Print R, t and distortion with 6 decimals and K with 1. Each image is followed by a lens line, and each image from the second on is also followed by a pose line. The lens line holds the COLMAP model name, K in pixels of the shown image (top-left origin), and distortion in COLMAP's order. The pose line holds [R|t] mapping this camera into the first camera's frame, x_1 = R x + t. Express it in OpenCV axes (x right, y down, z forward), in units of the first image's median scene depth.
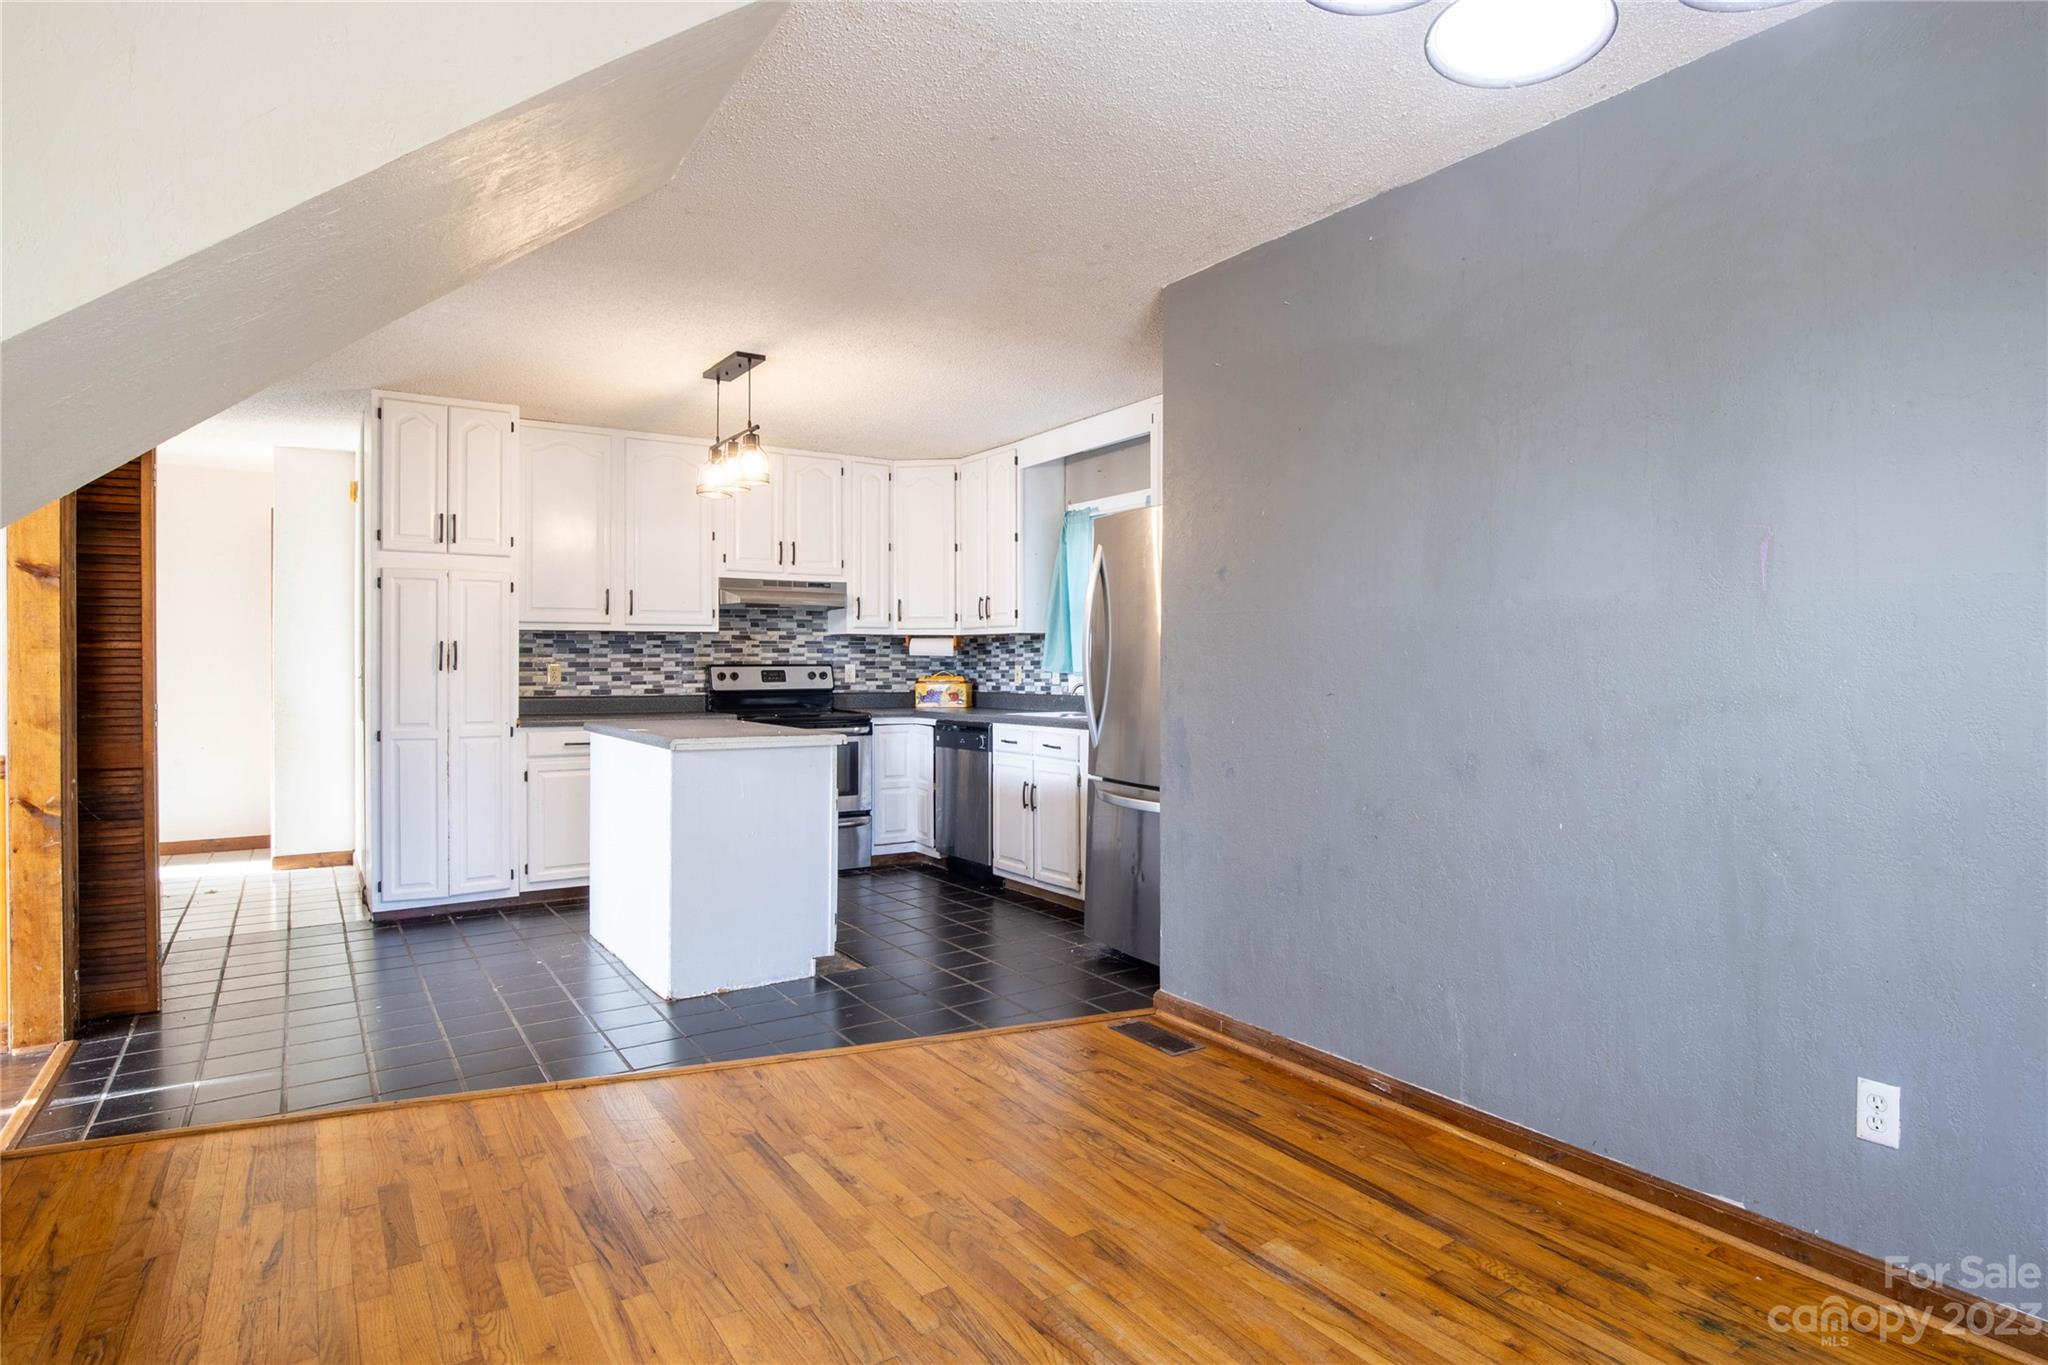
lens RADIAL K [[1141.9, 0, 1016.7], [0, 1141.9, 678.1], [0, 0, 1]] dist [0.000751, -0.000549]
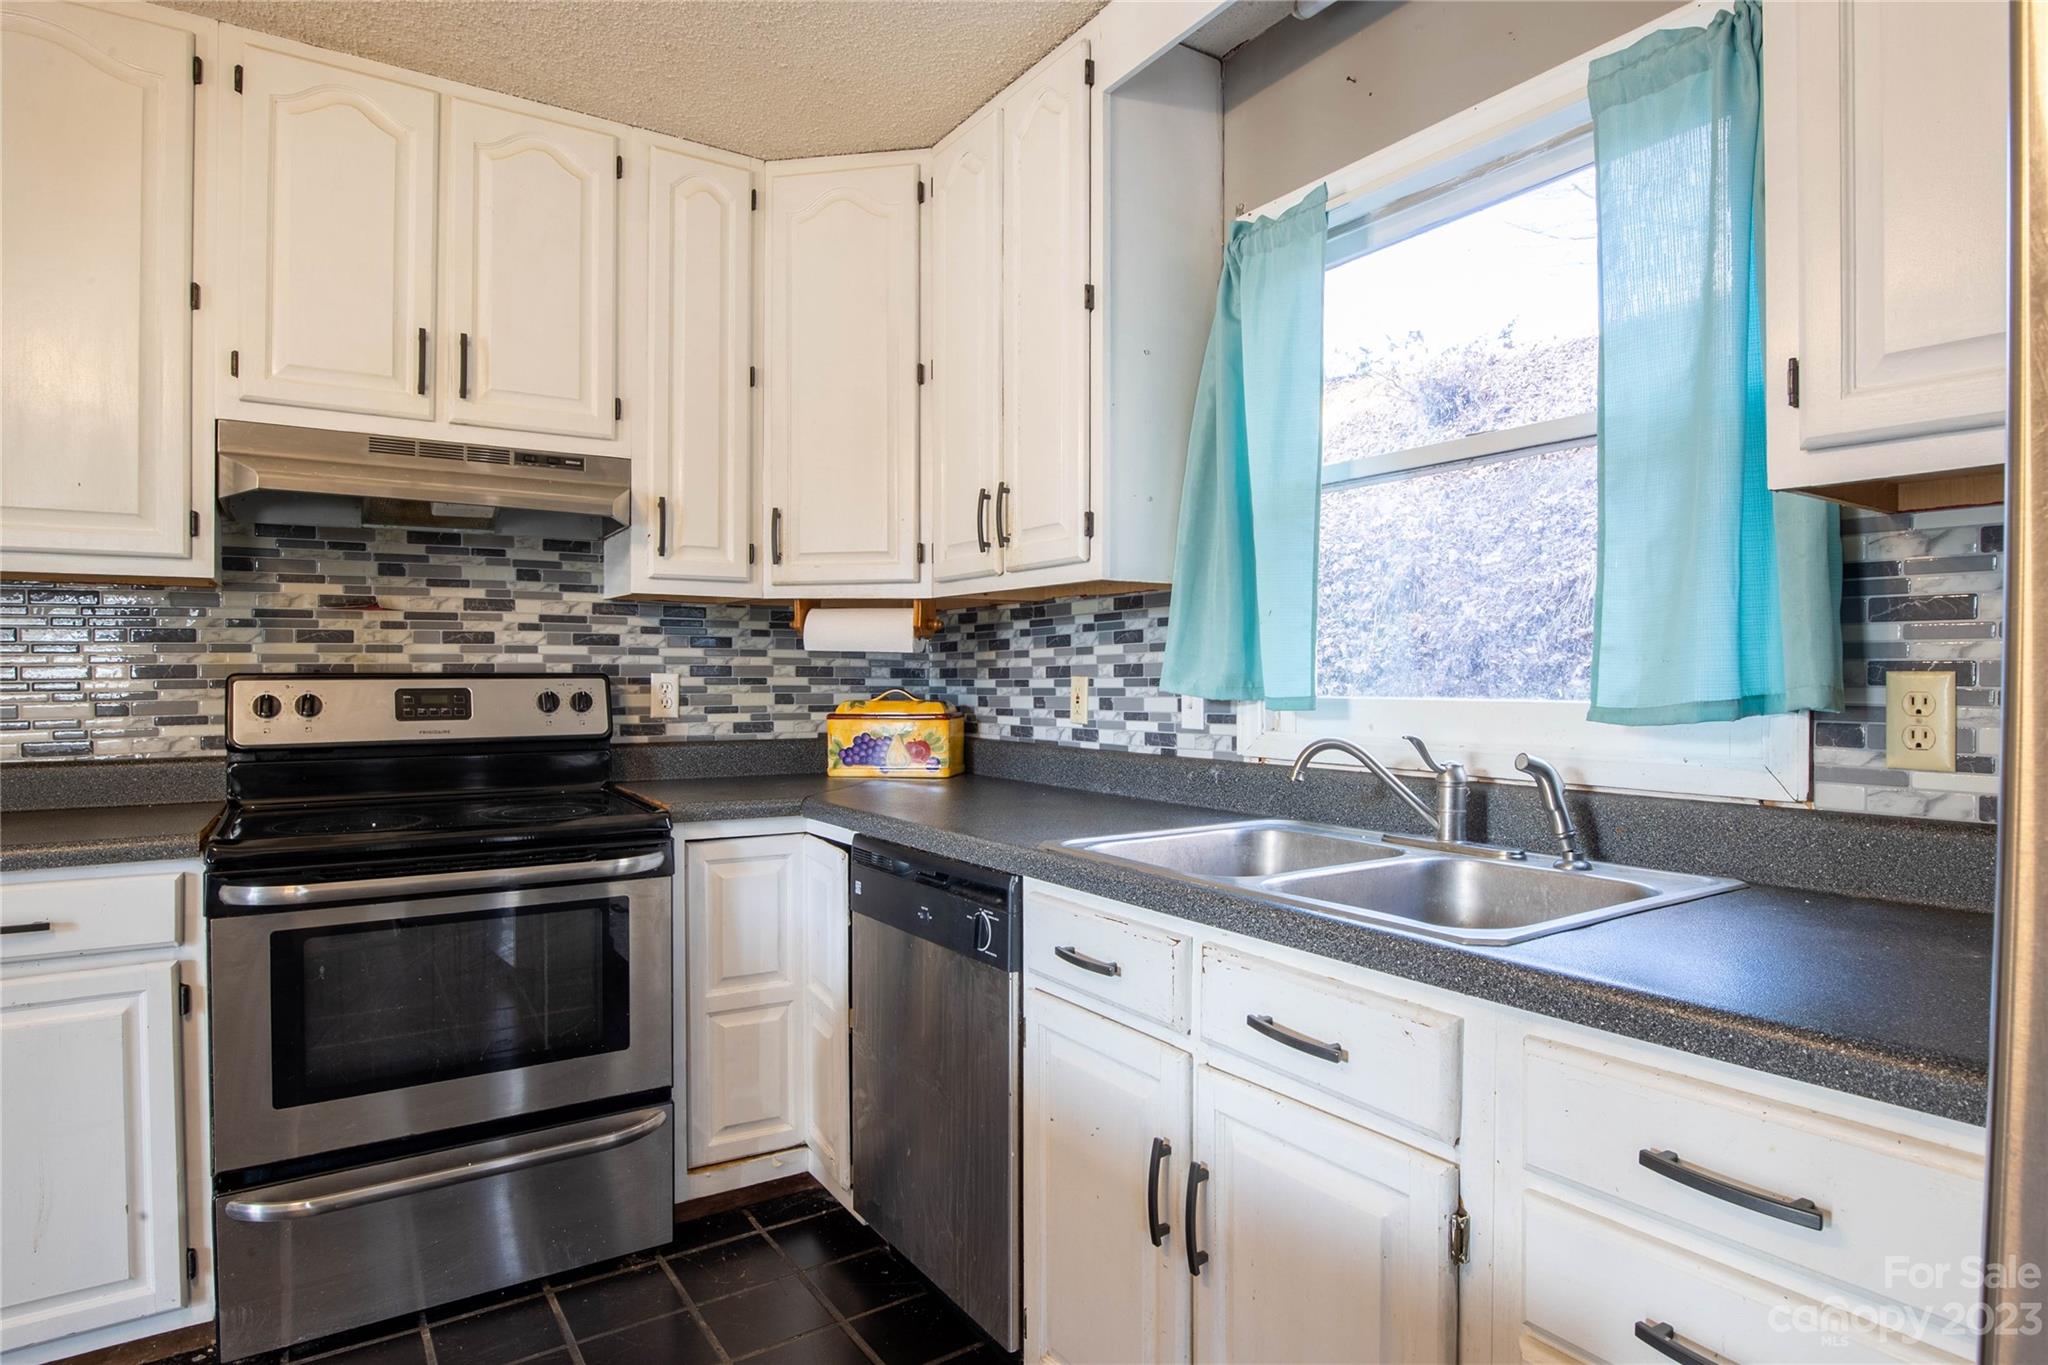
lens RADIAL K [[1141.9, 0, 1034.0], [0, 1141.9, 682.3], [0, 0, 1]] dist [0.000751, -0.000549]
pose [[0.999937, 0.000871, 0.011212, -0.018994], [-0.000838, 0.999995, -0.003014, -0.008098], [-0.011214, 0.003004, 0.999933, 0.618240]]
